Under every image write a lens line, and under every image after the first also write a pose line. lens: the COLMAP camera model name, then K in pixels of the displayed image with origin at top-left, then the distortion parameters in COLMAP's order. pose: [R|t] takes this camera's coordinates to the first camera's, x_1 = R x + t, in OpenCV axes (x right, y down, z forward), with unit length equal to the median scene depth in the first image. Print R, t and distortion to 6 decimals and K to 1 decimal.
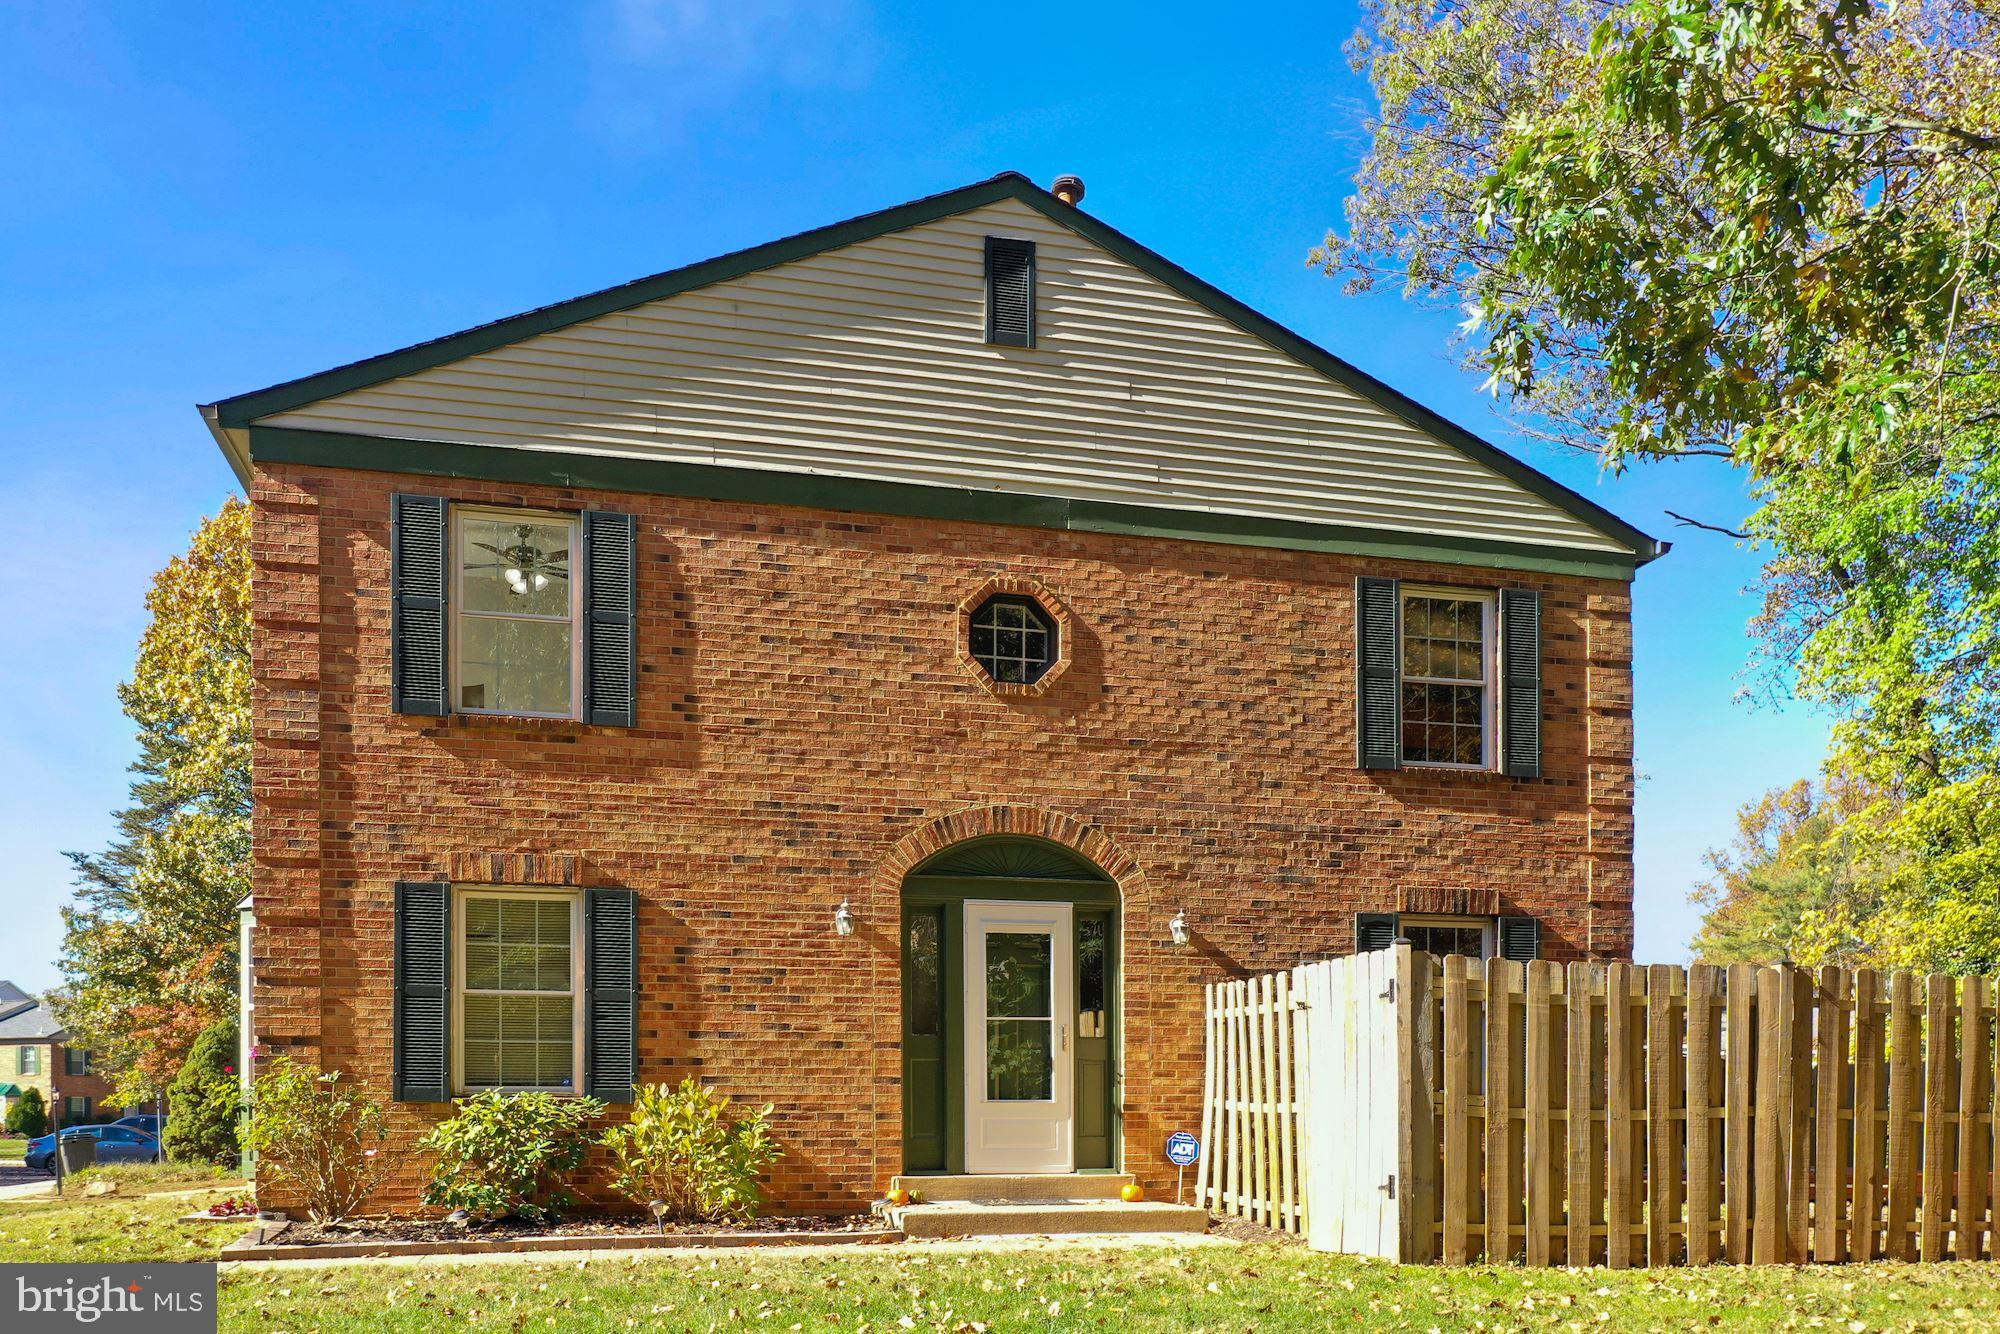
lens RADIAL K [[1577.6, 0, 1000.0], [0, 1577.6, 667.0], [0, 0, 1]] dist [-0.007437, 0.004239]
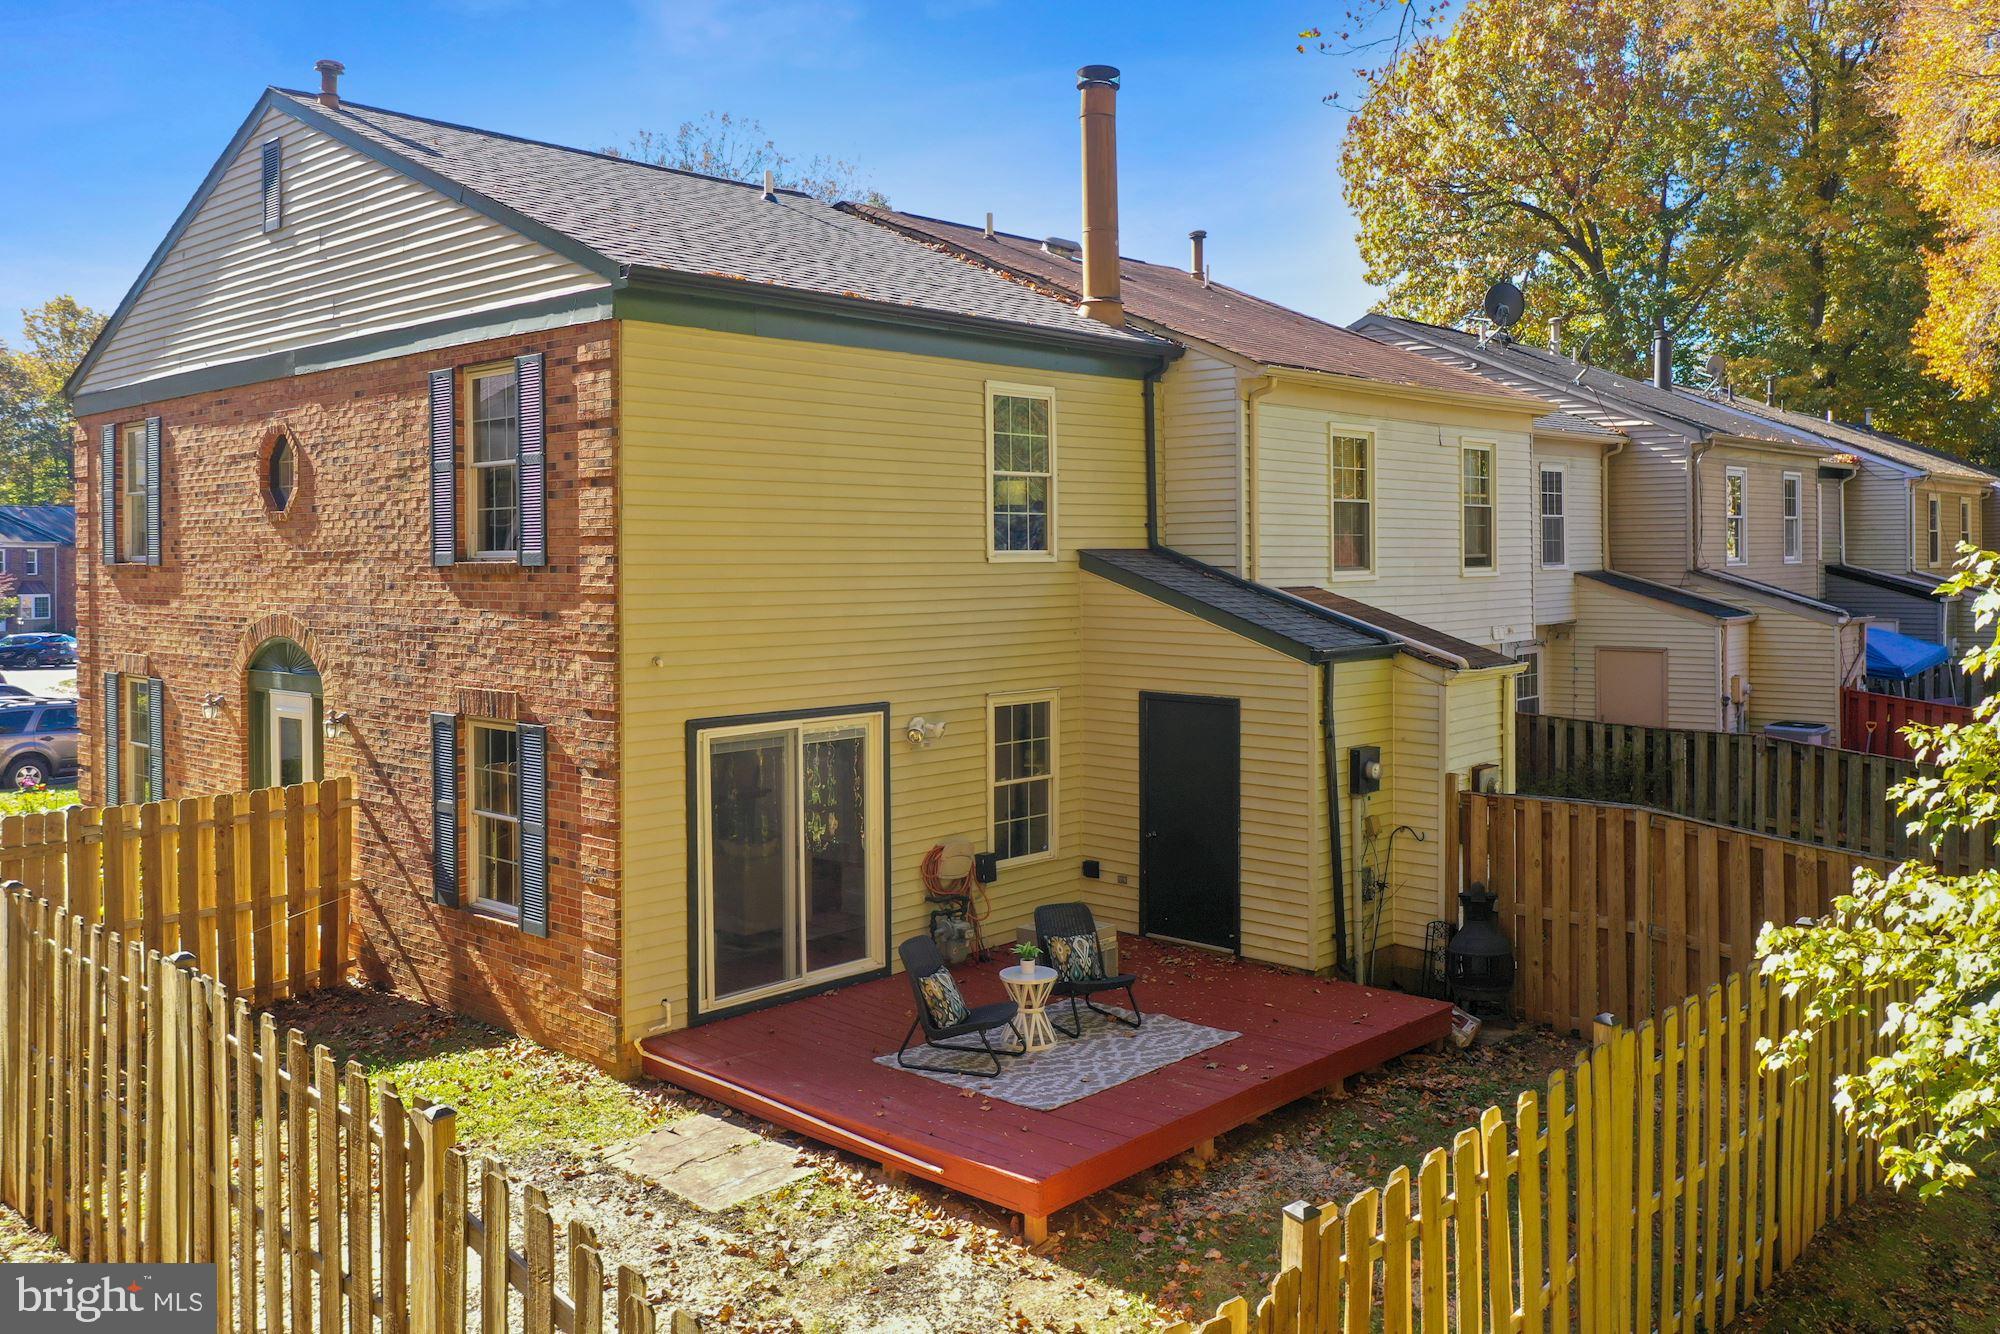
lens RADIAL K [[1629.2, 0, 1000.0], [0, 1629.2, 667.0], [0, 0, 1]] dist [-0.001229, -0.013057]
pose [[0.556329, -0.022504, -0.830657, 1.232017], [0.018387, 0.999722, -0.014770, 0.144725], [0.830759, -0.007056, 0.556588, 0.707753]]
